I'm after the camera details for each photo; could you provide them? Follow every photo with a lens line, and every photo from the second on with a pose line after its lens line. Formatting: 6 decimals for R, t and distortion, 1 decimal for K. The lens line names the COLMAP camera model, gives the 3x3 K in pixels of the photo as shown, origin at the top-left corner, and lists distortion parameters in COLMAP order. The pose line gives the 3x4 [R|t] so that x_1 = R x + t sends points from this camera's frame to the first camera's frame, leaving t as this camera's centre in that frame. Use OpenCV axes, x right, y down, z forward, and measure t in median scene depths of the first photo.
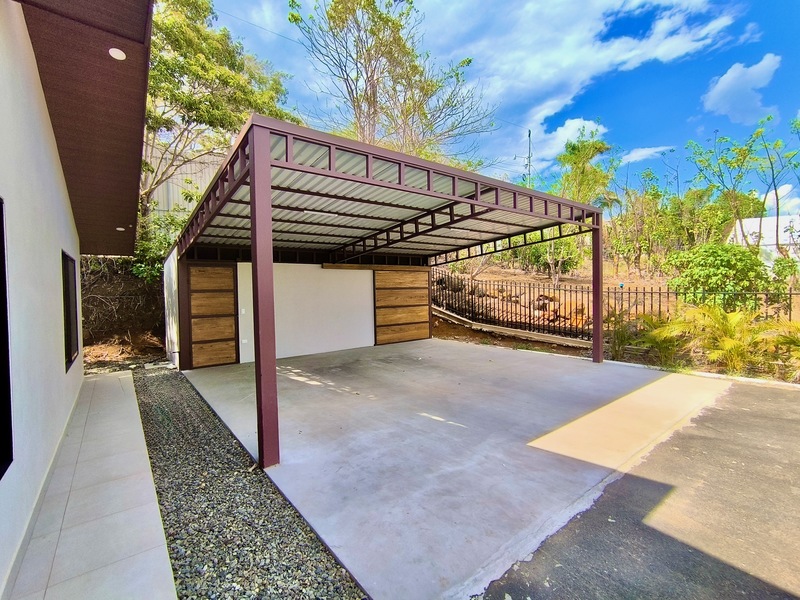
lens RADIAL K [[363.2, 0, 397.8], [0, 363.2, 297.7], [0, 0, 1]] dist [-0.019178, 0.011183]
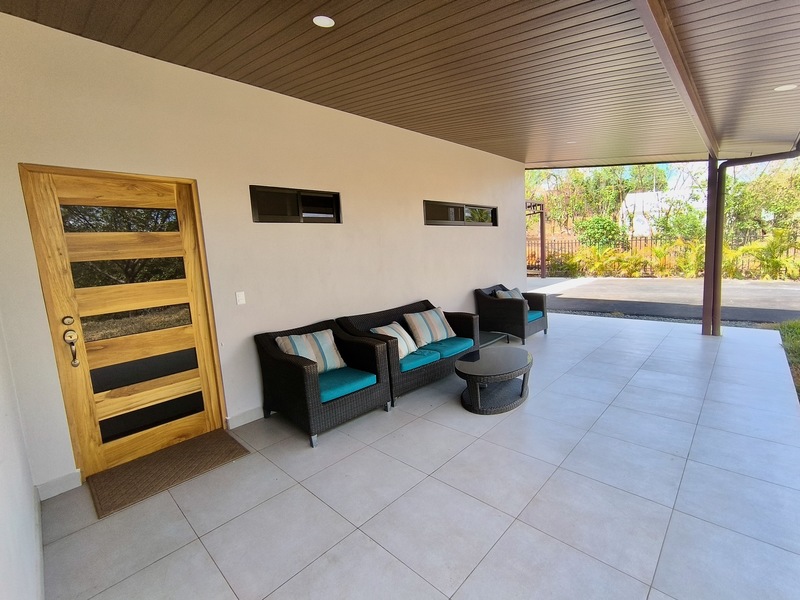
lens RADIAL K [[363.2, 0, 397.8], [0, 363.2, 297.7], [0, 0, 1]] dist [-0.019178, 0.011183]
pose [[0.989623, -0.064837, 0.128225, -0.481944], [0.051945, 0.993483, 0.101453, 0.031661], [-0.133968, -0.093740, 0.986542, -0.833162]]
